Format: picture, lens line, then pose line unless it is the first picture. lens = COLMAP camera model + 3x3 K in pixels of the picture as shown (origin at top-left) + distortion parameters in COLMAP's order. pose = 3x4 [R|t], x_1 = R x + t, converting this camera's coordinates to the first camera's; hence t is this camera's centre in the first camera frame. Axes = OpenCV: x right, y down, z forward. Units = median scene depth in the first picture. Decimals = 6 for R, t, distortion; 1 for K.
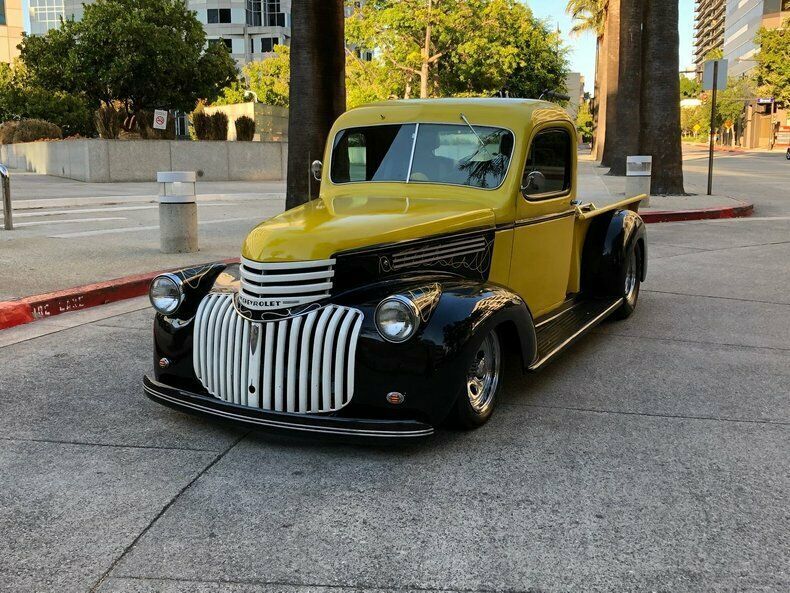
lens RADIAL K [[881.4, 0, 395.0], [0, 881.4, 296.5], [0, 0, 1]] dist [0.026802, -0.025292]
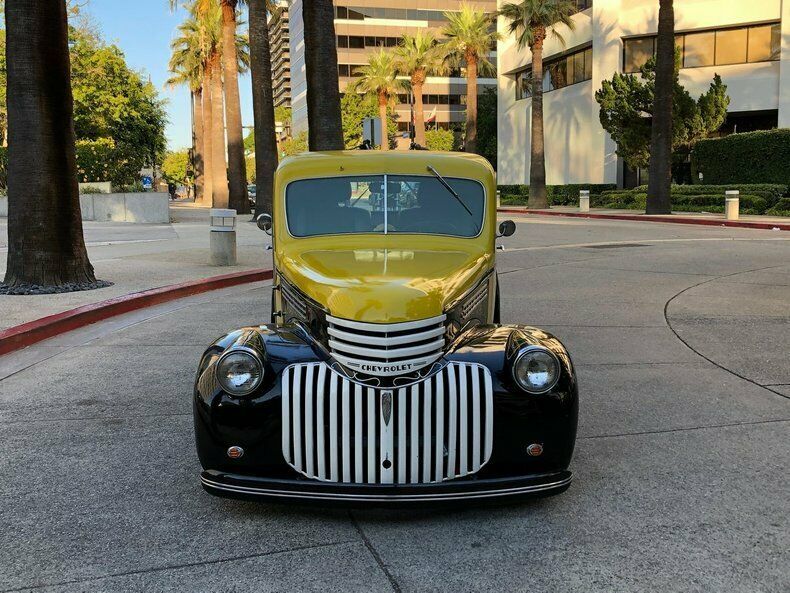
lens RADIAL K [[861.4, 0, 394.8], [0, 861.4, 262.7], [0, 0, 1]] dist [0.003911, -0.005509]
pose [[0.877579, -0.046894, 0.477134, -0.521018], [0.088936, 0.993855, -0.065900, -0.038500], [-0.471111, 0.100267, 0.876356, 0.179491]]
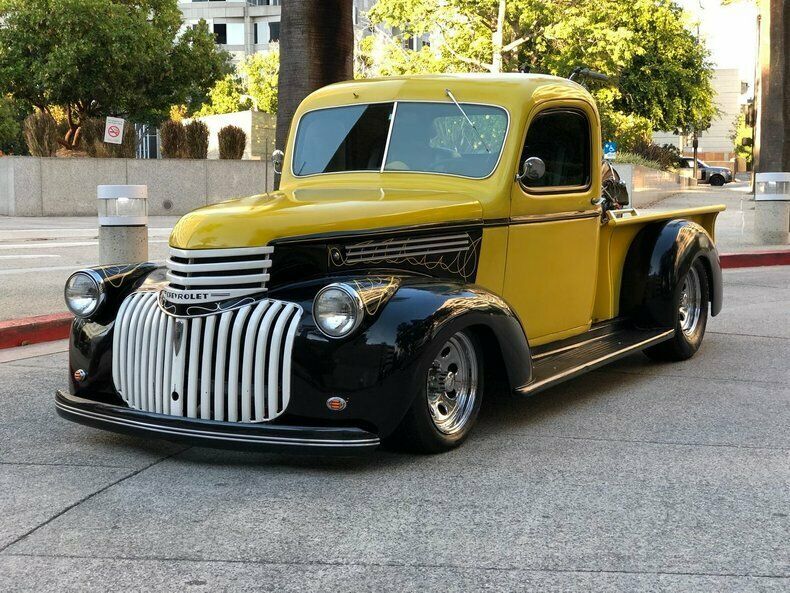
lens RADIAL K [[1357.8, 0, 395.0], [0, 1357.8, 296.5], [0, 0, 1]] dist [-0.265356, 2.173138]
pose [[0.998271, 0.002378, -0.058730, 0.119278], [-0.007299, 0.996463, -0.083717, 0.107314], [0.058323, 0.084001, 0.994757, -0.284004]]
